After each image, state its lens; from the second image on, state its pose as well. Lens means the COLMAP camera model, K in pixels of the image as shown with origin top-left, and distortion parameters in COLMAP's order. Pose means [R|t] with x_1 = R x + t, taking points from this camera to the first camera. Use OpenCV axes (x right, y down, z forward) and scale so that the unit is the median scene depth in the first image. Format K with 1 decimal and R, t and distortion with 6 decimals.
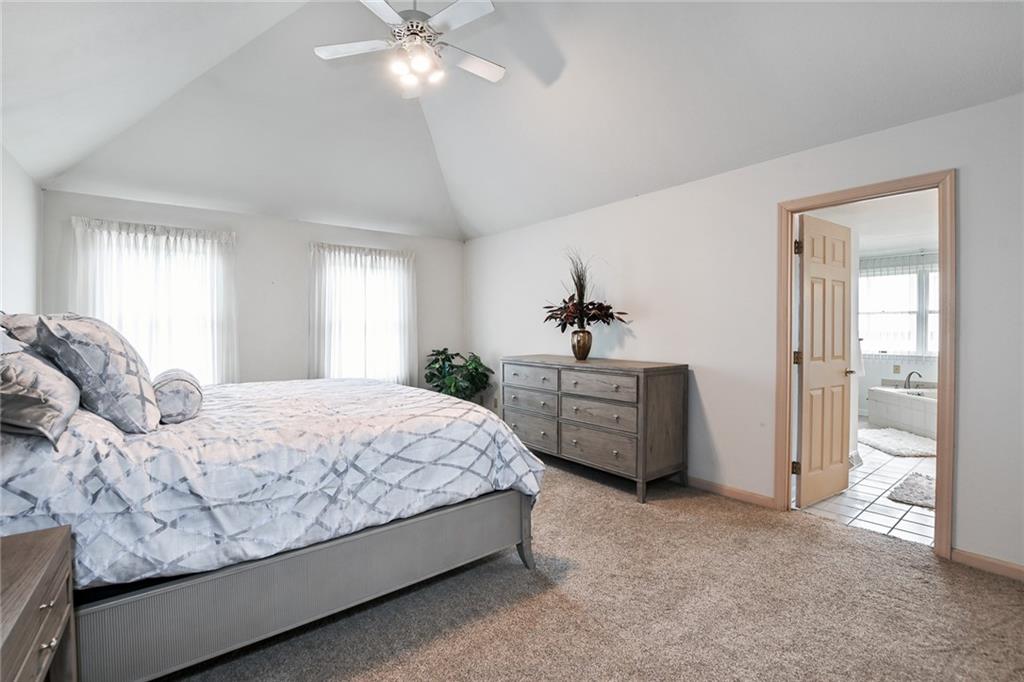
lens RADIAL K [[462.8, 0, 512.5], [0, 462.8, 334.7], [0, 0, 1]] dist [-0.031855, 0.001076]
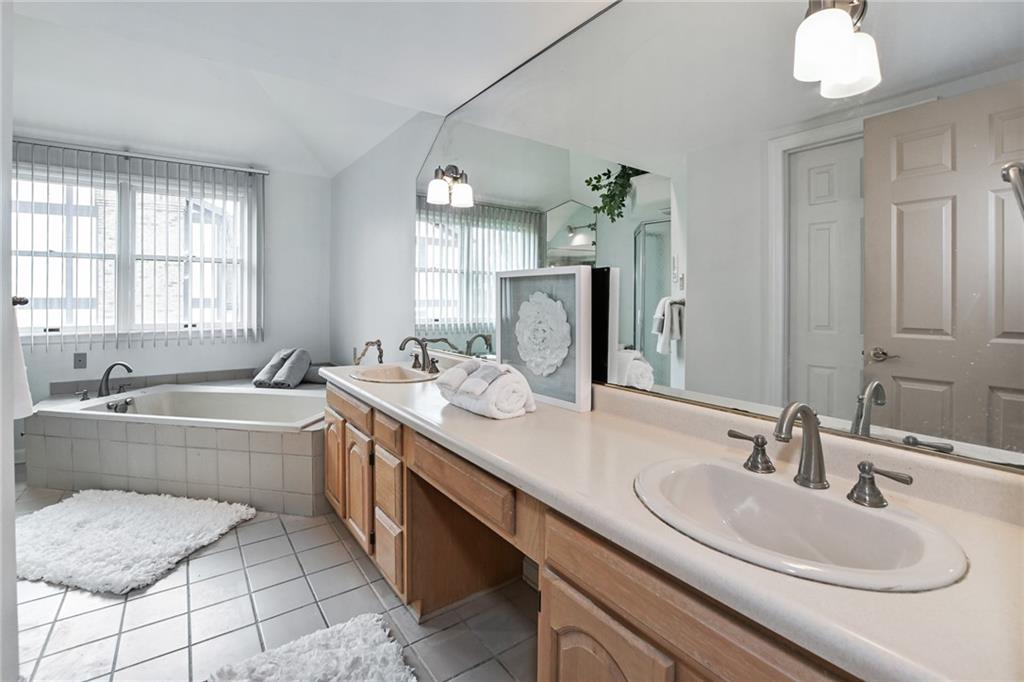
lens RADIAL K [[462.8, 0, 528.9], [0, 462.8, 308.5], [0, 0, 1]] dist [-0.031855, 0.001076]
pose [[0.039360, -0.014100, 0.999126, 0.357215], [0.010329, 0.999853, 0.013703, 0.012664], [-0.999172, 0.009781, 0.039500, 0.469821]]
